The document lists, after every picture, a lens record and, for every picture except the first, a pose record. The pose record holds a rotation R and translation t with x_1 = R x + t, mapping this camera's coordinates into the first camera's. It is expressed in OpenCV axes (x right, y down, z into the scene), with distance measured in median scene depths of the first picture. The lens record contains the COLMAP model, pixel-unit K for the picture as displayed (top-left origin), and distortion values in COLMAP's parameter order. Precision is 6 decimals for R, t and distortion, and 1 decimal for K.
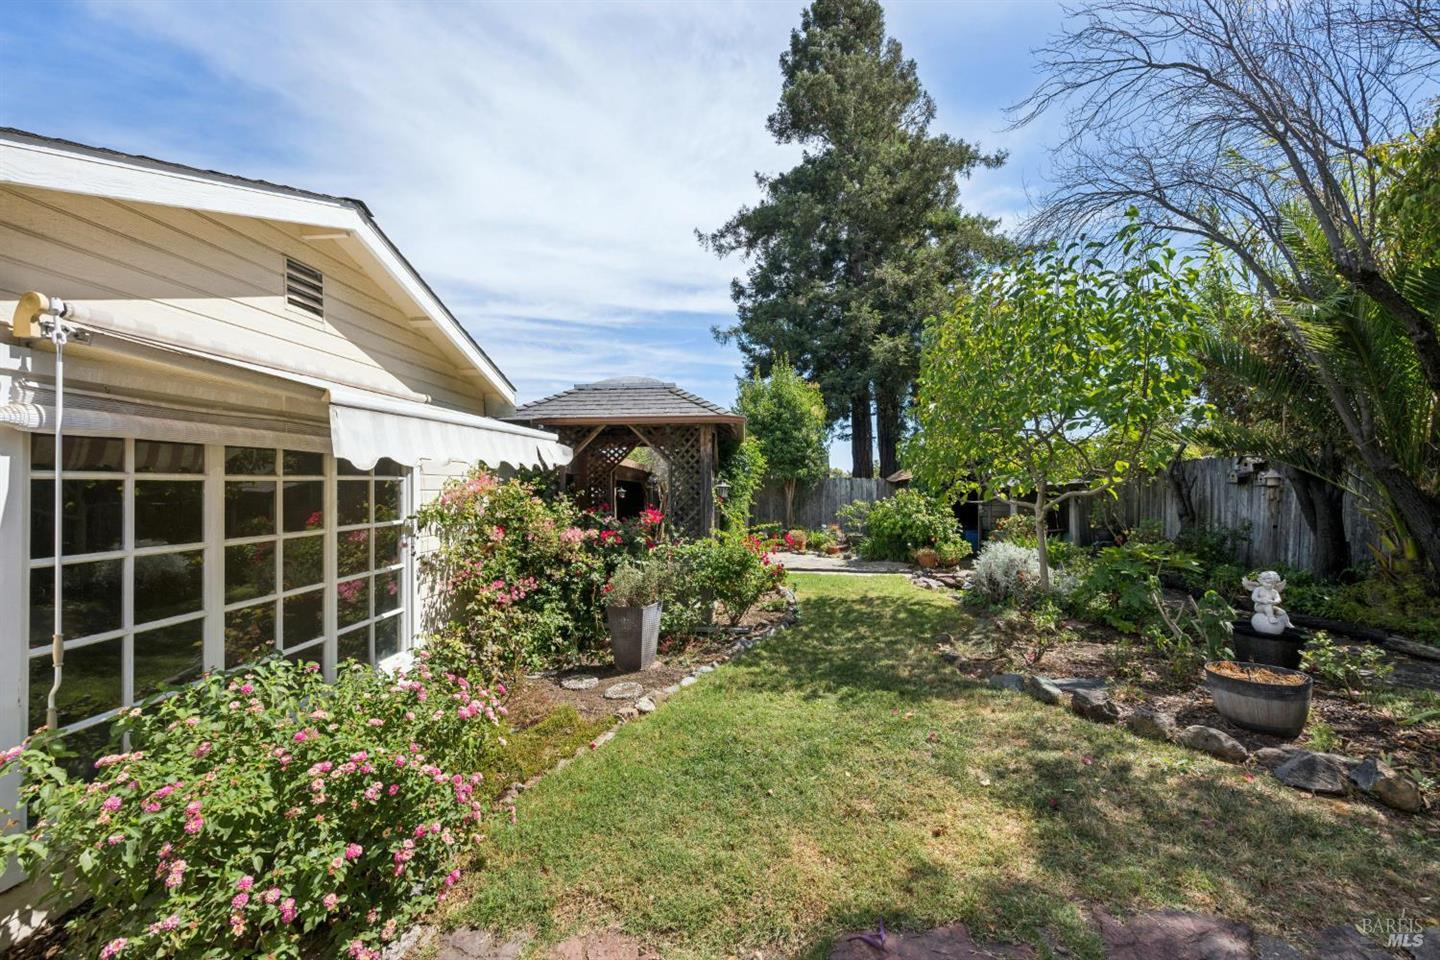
lens RADIAL K [[578.6, 0, 723.0], [0, 578.6, 485.5], [0, 0, 1]] dist [-0.002088, 0.000113]
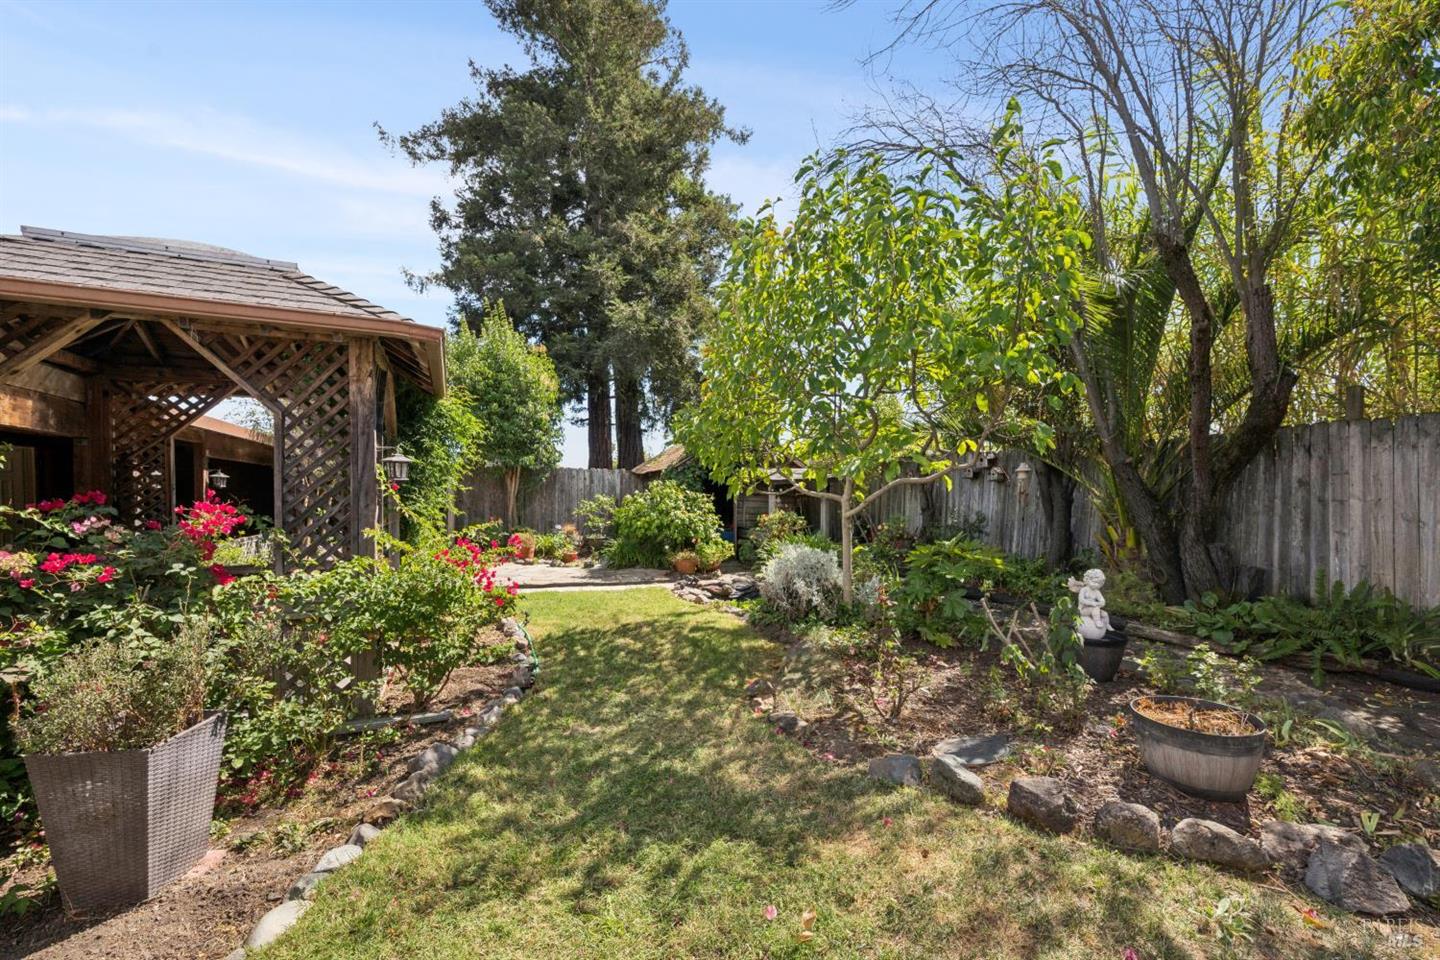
lens RADIAL K [[578.6, 0, 720.9], [0, 578.6, 499.8], [0, 0, 1]] dist [-0.002088, 0.000113]
pose [[0.890065, 0.000700, 0.455832, 0.015323], [-0.012630, 0.999653, 0.023127, 0.015165], [-0.455658, -0.026342, 0.889765, 0.252741]]
